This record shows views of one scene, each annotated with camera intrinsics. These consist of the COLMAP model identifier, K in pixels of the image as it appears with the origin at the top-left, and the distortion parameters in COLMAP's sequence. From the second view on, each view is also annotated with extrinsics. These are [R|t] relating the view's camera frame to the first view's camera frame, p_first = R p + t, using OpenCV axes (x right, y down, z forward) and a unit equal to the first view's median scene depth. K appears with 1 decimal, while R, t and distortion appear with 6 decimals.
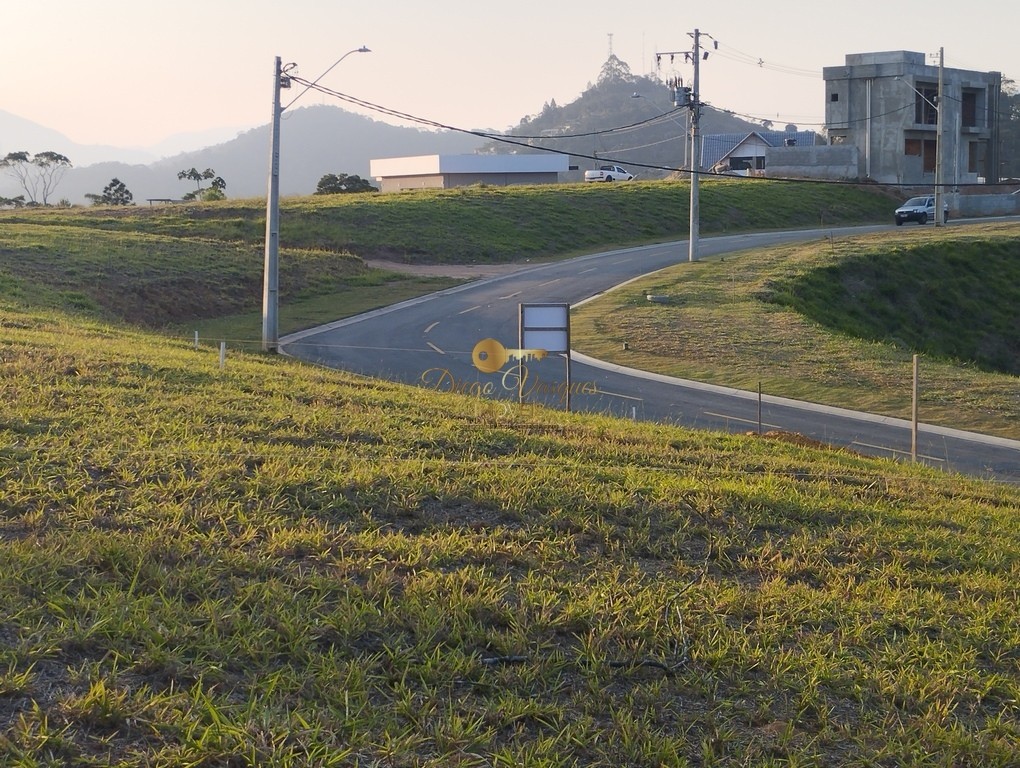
lens RADIAL K [[1690.4, 0, 503.0], [0, 1690.4, 386.1], [0, 0, 1]] dist [0.087267, -0.113893]
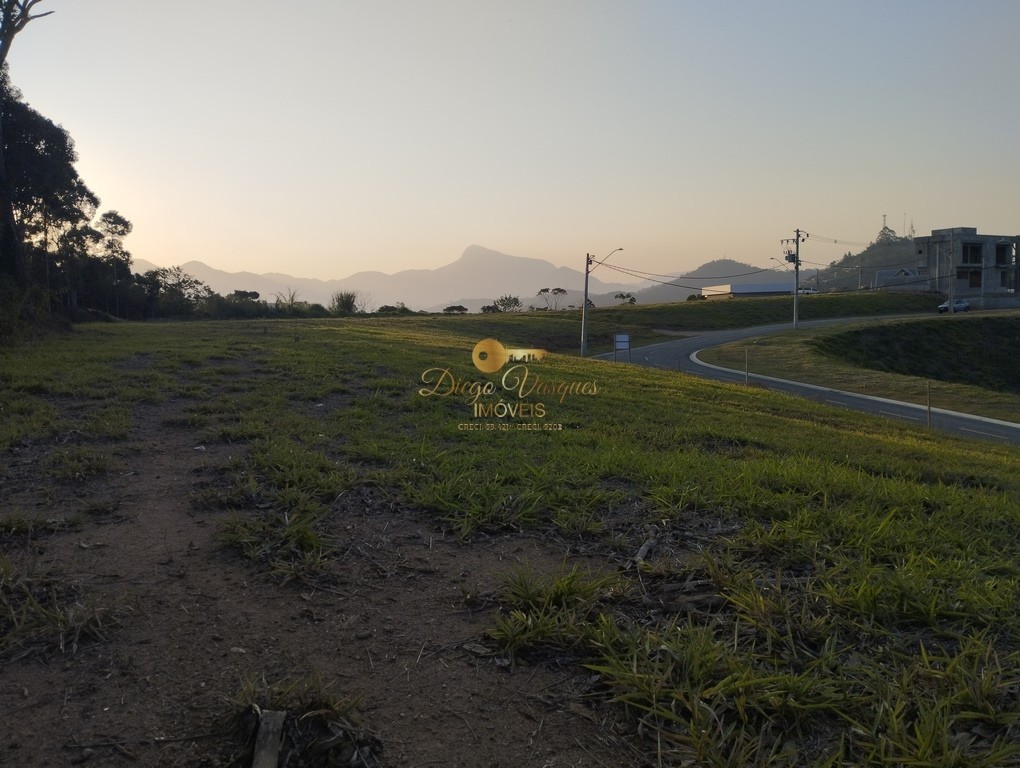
lens RADIAL K [[848.2, 0, 506.7], [0, 848.2, 386.8], [0, 0, 1]] dist [0.072272, -0.078486]
pose [[0.936356, 0.019272, -0.350522, 0.100232], [-0.025582, 0.999583, -0.013381, 0.020358], [0.350118, 0.021497, 0.936459, -0.149875]]
